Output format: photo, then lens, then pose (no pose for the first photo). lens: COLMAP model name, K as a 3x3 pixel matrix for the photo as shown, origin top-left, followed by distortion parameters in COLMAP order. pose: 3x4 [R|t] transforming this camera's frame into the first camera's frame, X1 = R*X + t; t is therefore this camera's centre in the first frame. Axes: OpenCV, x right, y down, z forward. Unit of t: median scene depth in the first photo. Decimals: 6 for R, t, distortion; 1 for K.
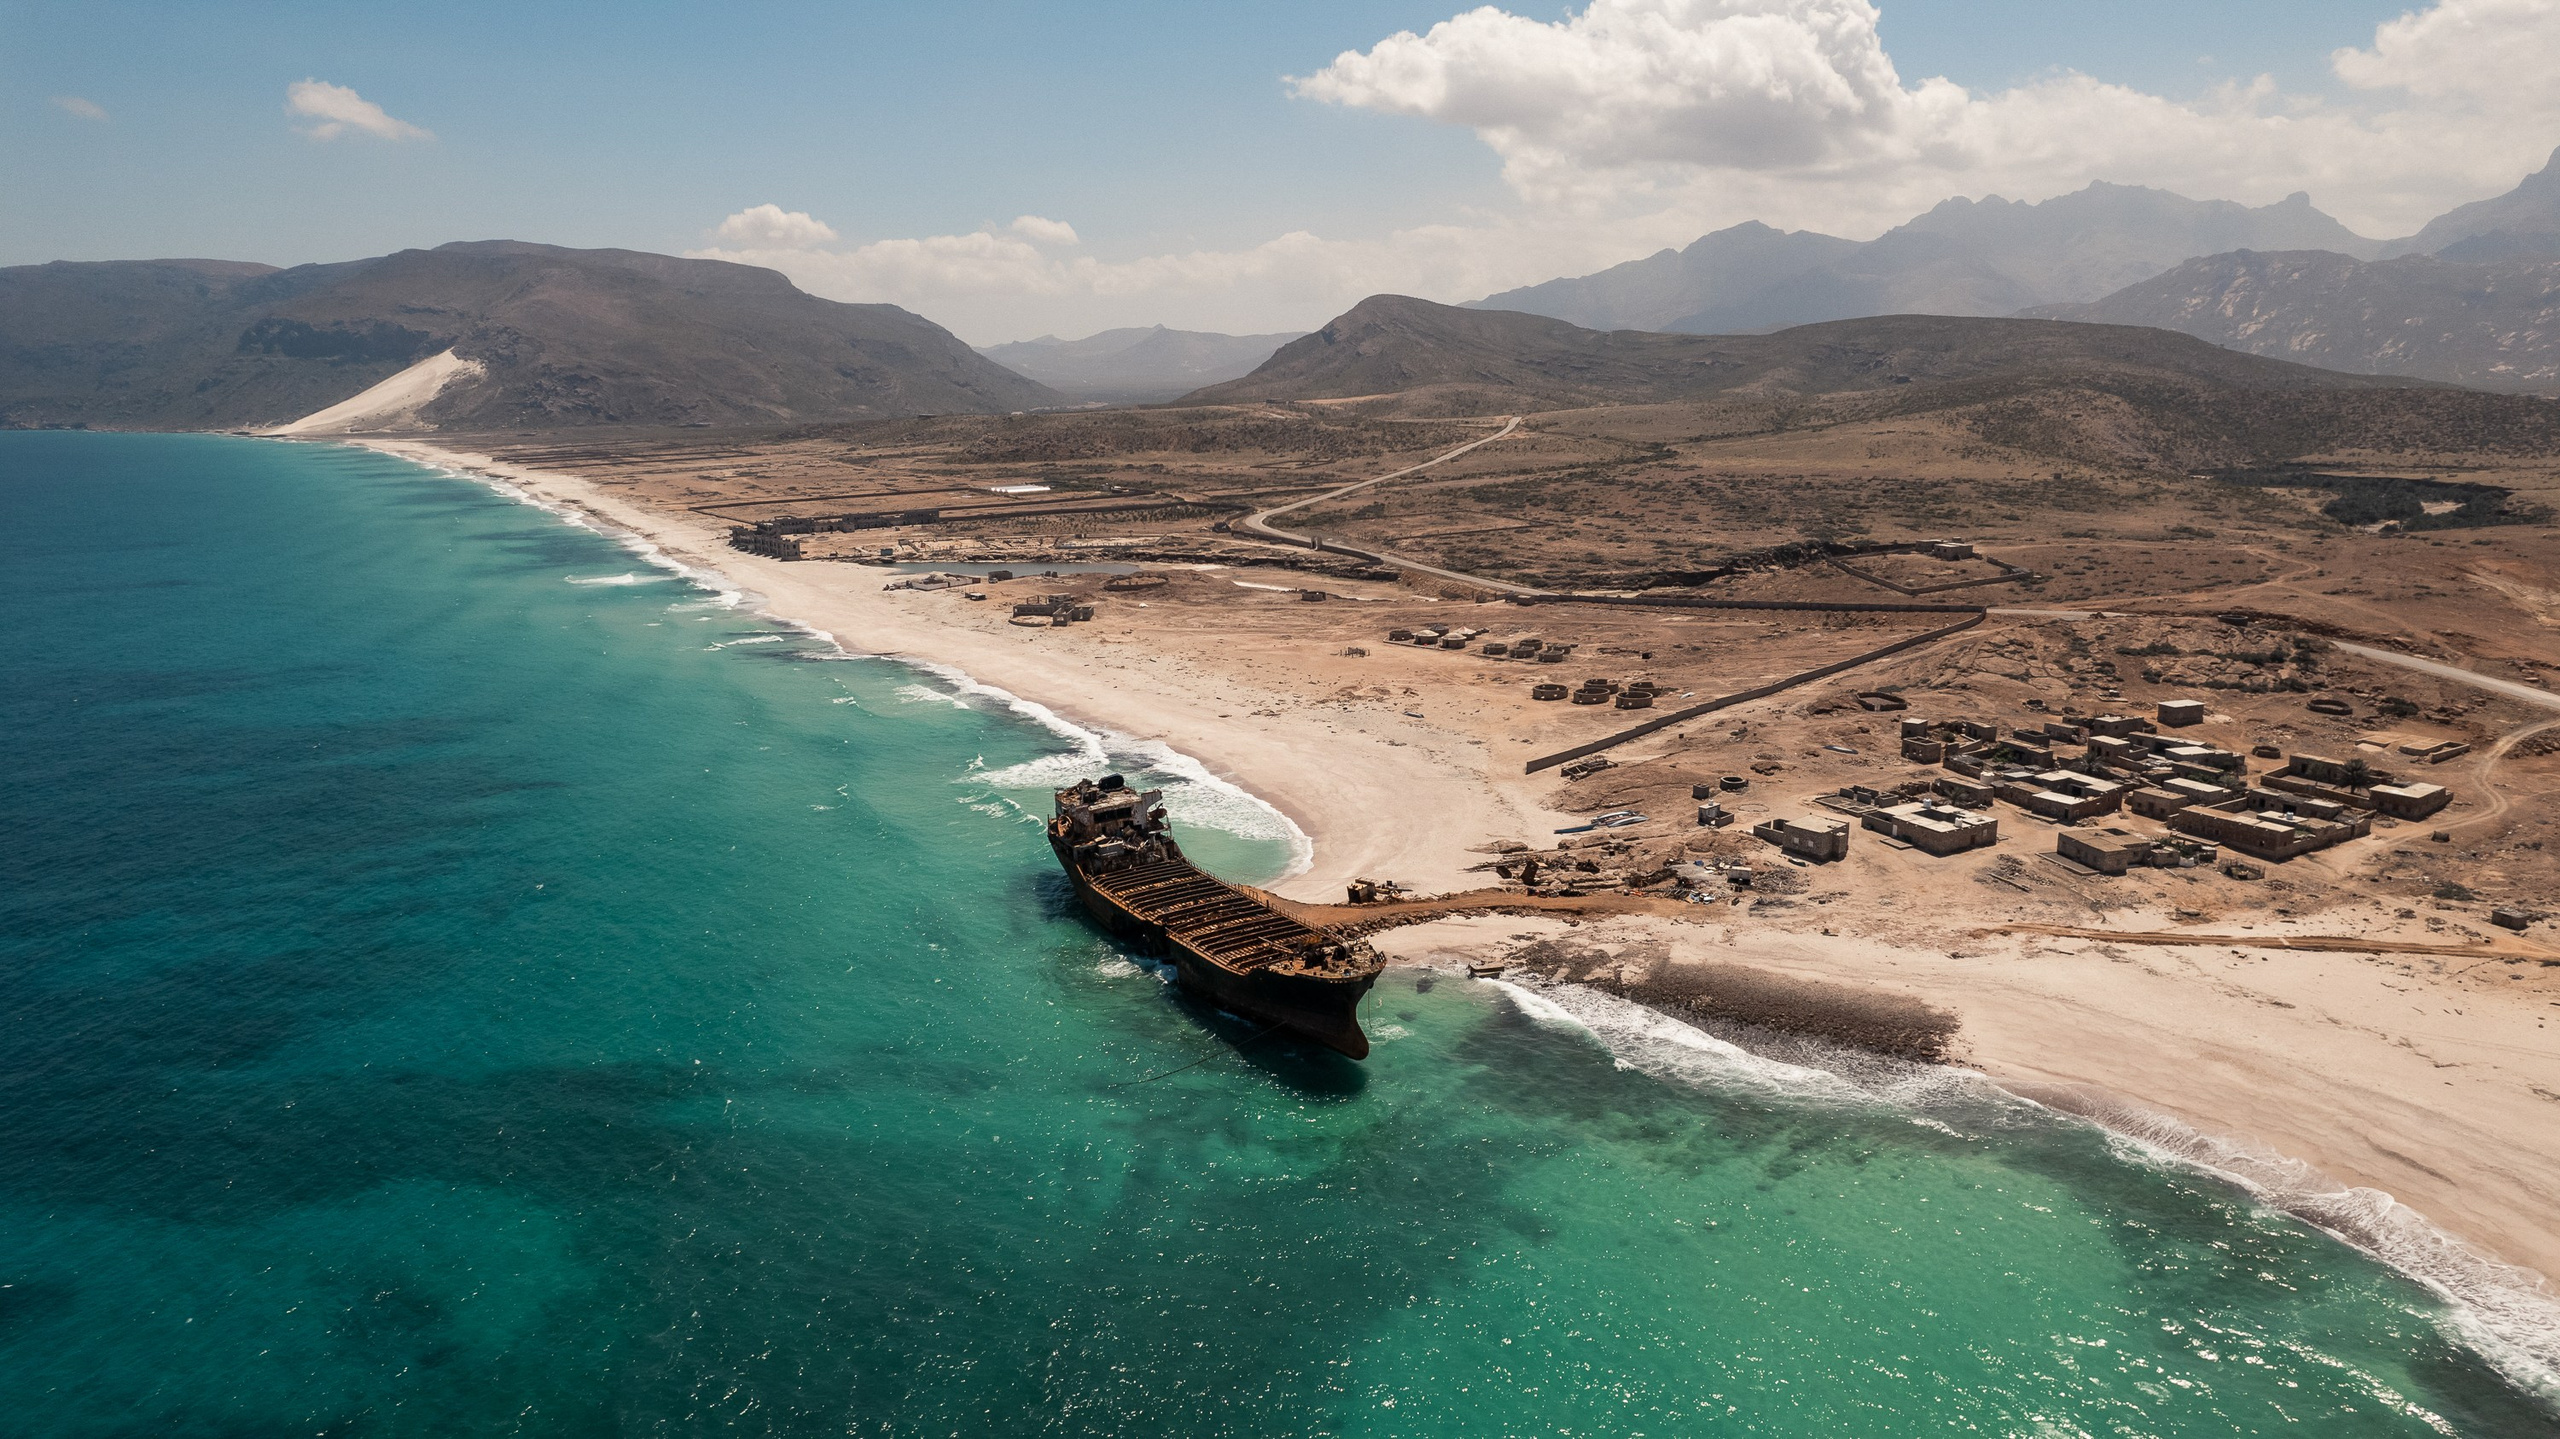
lens RADIAL K [[1658.9, 0, 1280.0], [0, 1658.9, 719.5], [0, 0, 1]] dist [-0.082447, 0.081167]
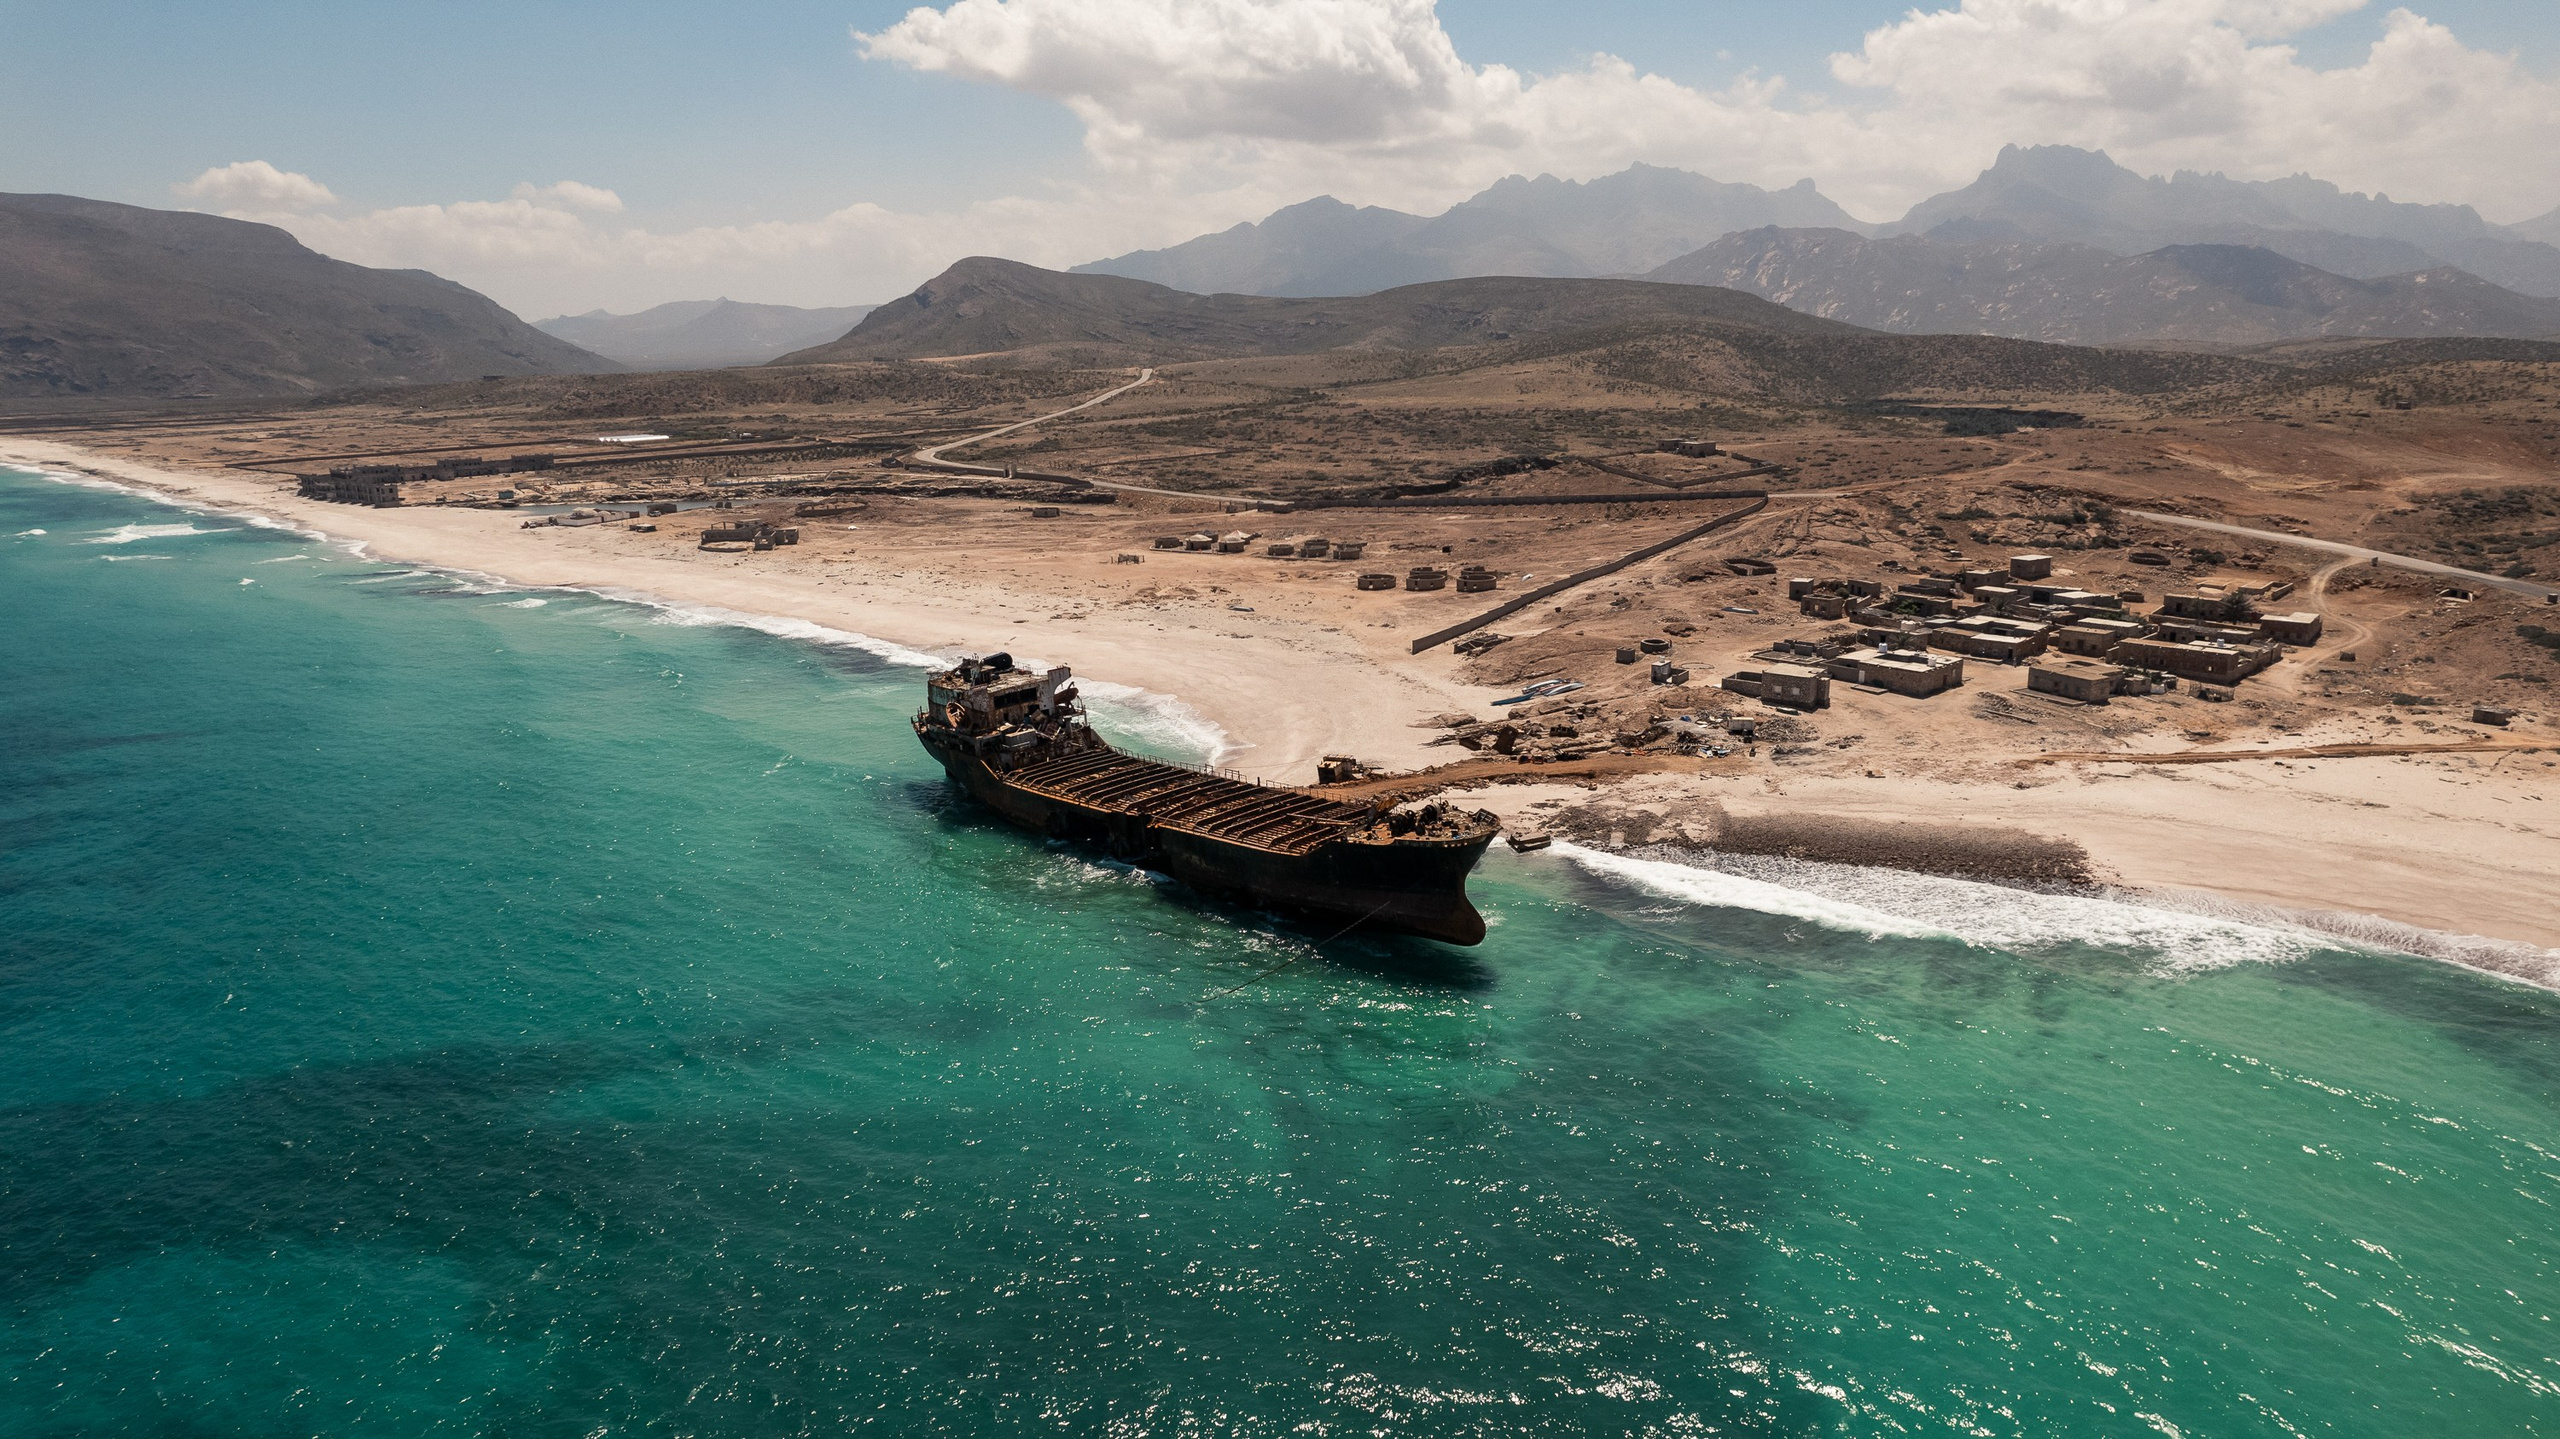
lens RADIAL K [[1658.9, 0, 1280.0], [0, 1658.9, 719.5], [0, 0, 1]] dist [-0.082447, 0.081167]
pose [[0.967706, -0.054727, 0.246068, -0.073113], [0.052102, 0.998494, 0.017169, 0.025564], [-0.246637, -0.003794, 0.969100, 0.082377]]
